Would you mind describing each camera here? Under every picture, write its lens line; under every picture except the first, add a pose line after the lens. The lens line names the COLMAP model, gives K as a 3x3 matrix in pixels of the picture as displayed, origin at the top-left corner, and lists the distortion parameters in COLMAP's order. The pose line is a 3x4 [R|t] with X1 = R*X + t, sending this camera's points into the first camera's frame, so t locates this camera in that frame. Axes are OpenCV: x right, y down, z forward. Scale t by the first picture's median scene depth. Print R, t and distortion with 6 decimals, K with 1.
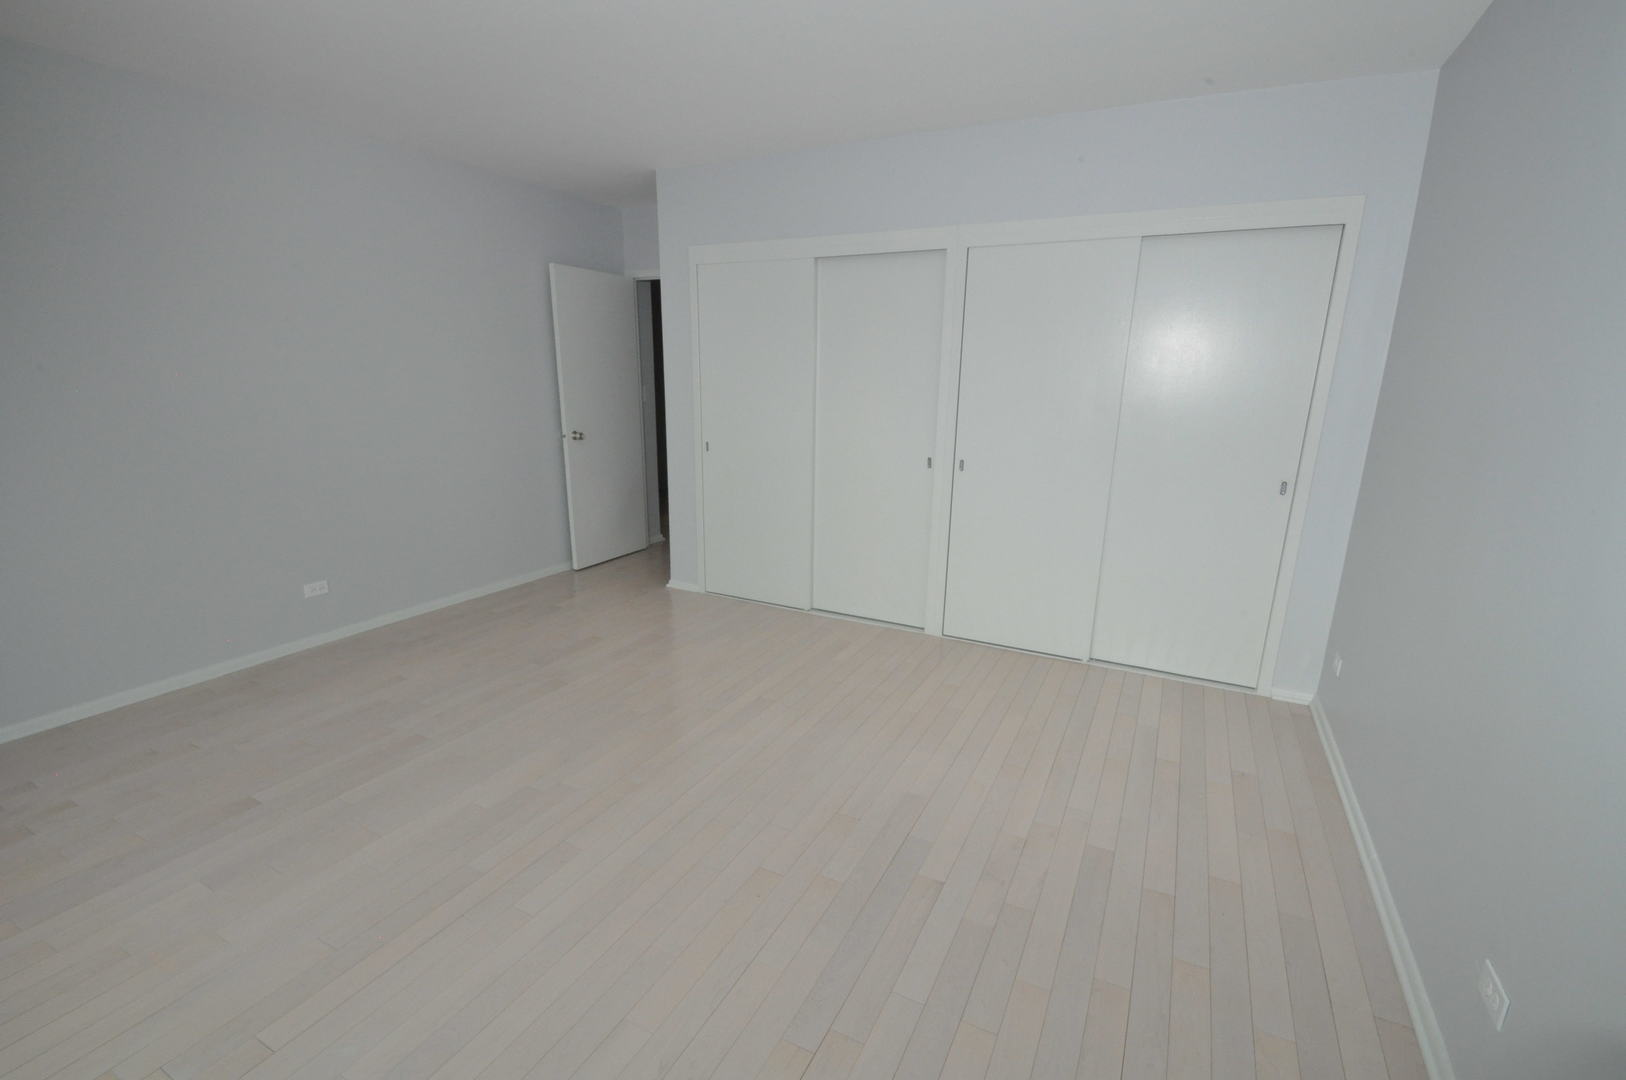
lens RADIAL K [[708.5, 0, 817.9], [0, 708.5, 563.4], [0, 0, 1]] dist [0.015823, -0.018447]
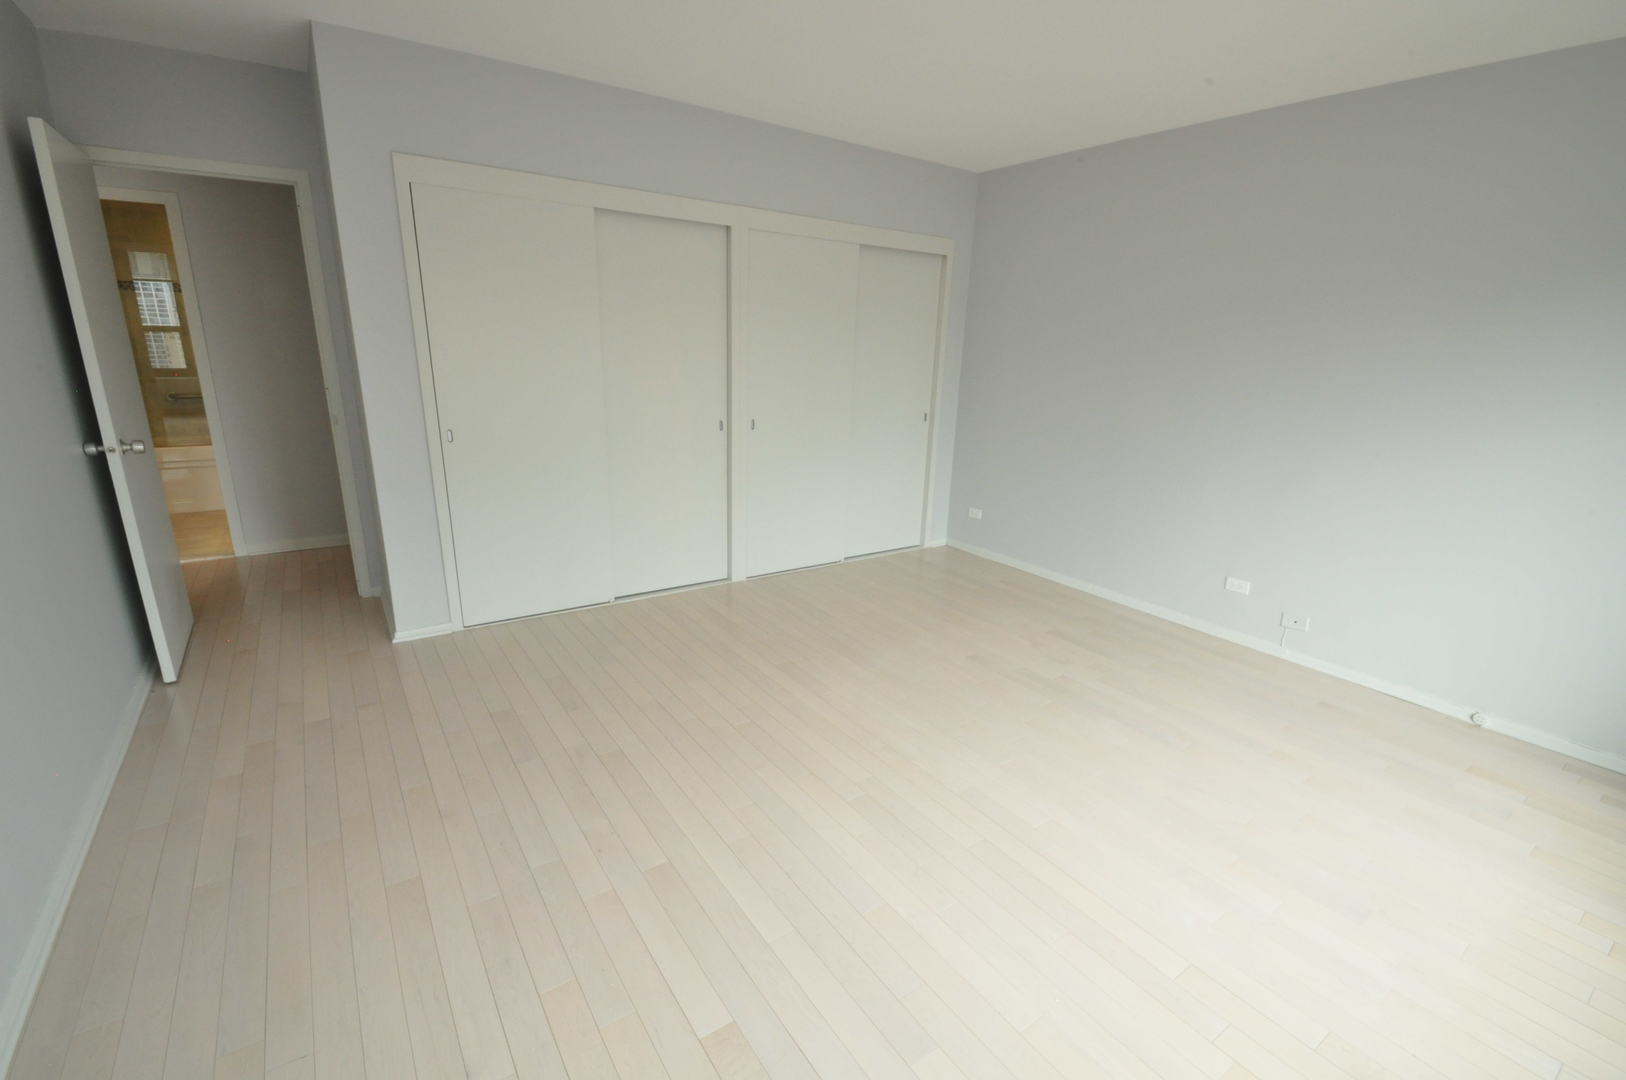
lens RADIAL K [[708.5, 0, 817.9], [0, 708.5, 563.4], [0, 0, 1]] dist [0.015823, -0.018447]
pose [[0.465057, -0.260393, 0.846119, -0.684937], [0.203652, 0.961598, 0.183997, -0.100749], [-0.861538, 0.086745, 0.500228, 0.322965]]
